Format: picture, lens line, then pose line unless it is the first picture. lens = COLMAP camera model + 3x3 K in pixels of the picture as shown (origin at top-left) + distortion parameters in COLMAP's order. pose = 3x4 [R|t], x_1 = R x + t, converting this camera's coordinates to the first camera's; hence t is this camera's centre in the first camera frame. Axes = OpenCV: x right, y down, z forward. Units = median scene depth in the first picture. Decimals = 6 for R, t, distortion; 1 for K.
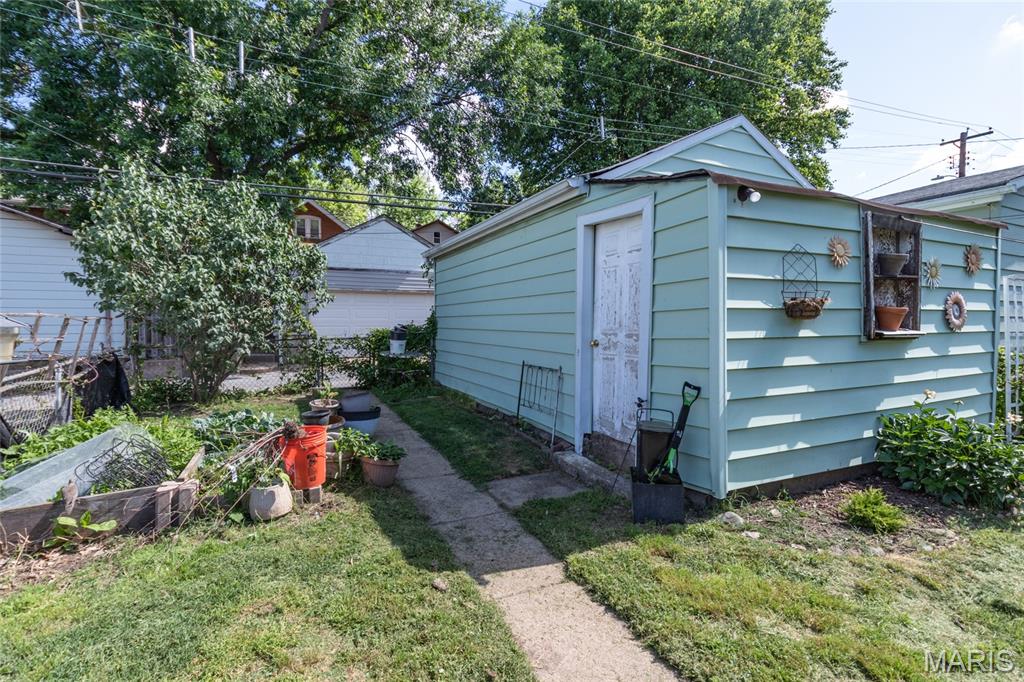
lens RADIAL K [[482.9, 0, 508.0], [0, 482.9, 319.7], [0, 0, 1]] dist [-0.000002, -0.000635]
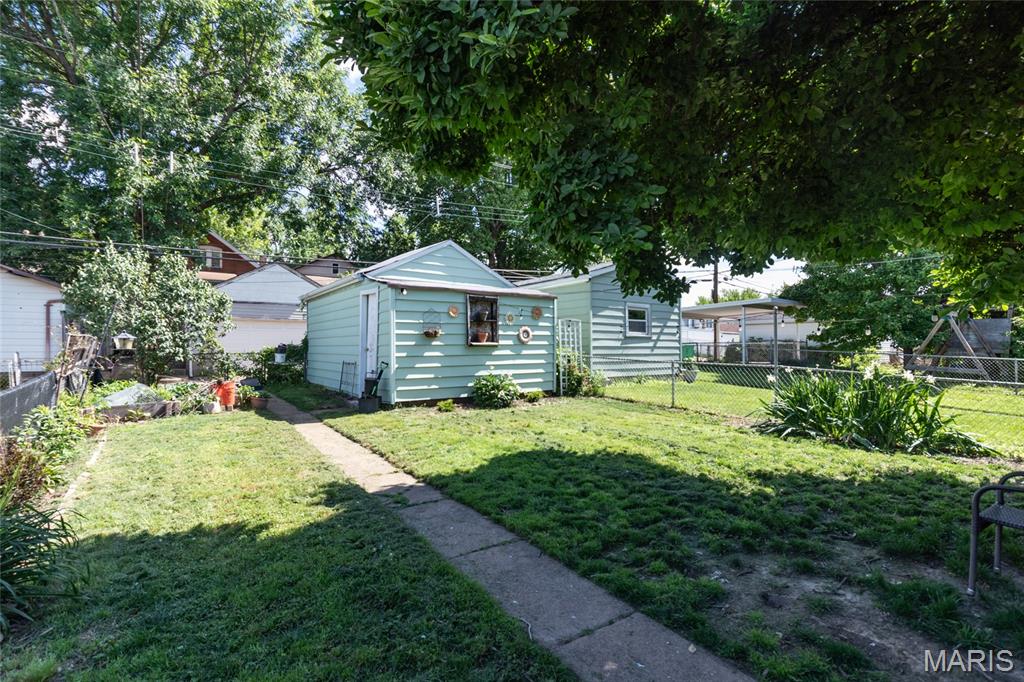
lens RADIAL K [[482.6, 0, 507.1], [0, 482.6, 337.8], [0, 0, 1]] dist [-0.020995, 0.000120]
pose [[0.984859, 0.002758, 0.173334, 0.411012], [0.000142, 0.999860, -0.016721, 0.031639], [-0.173356, 0.016492, 0.984721, -1.200700]]
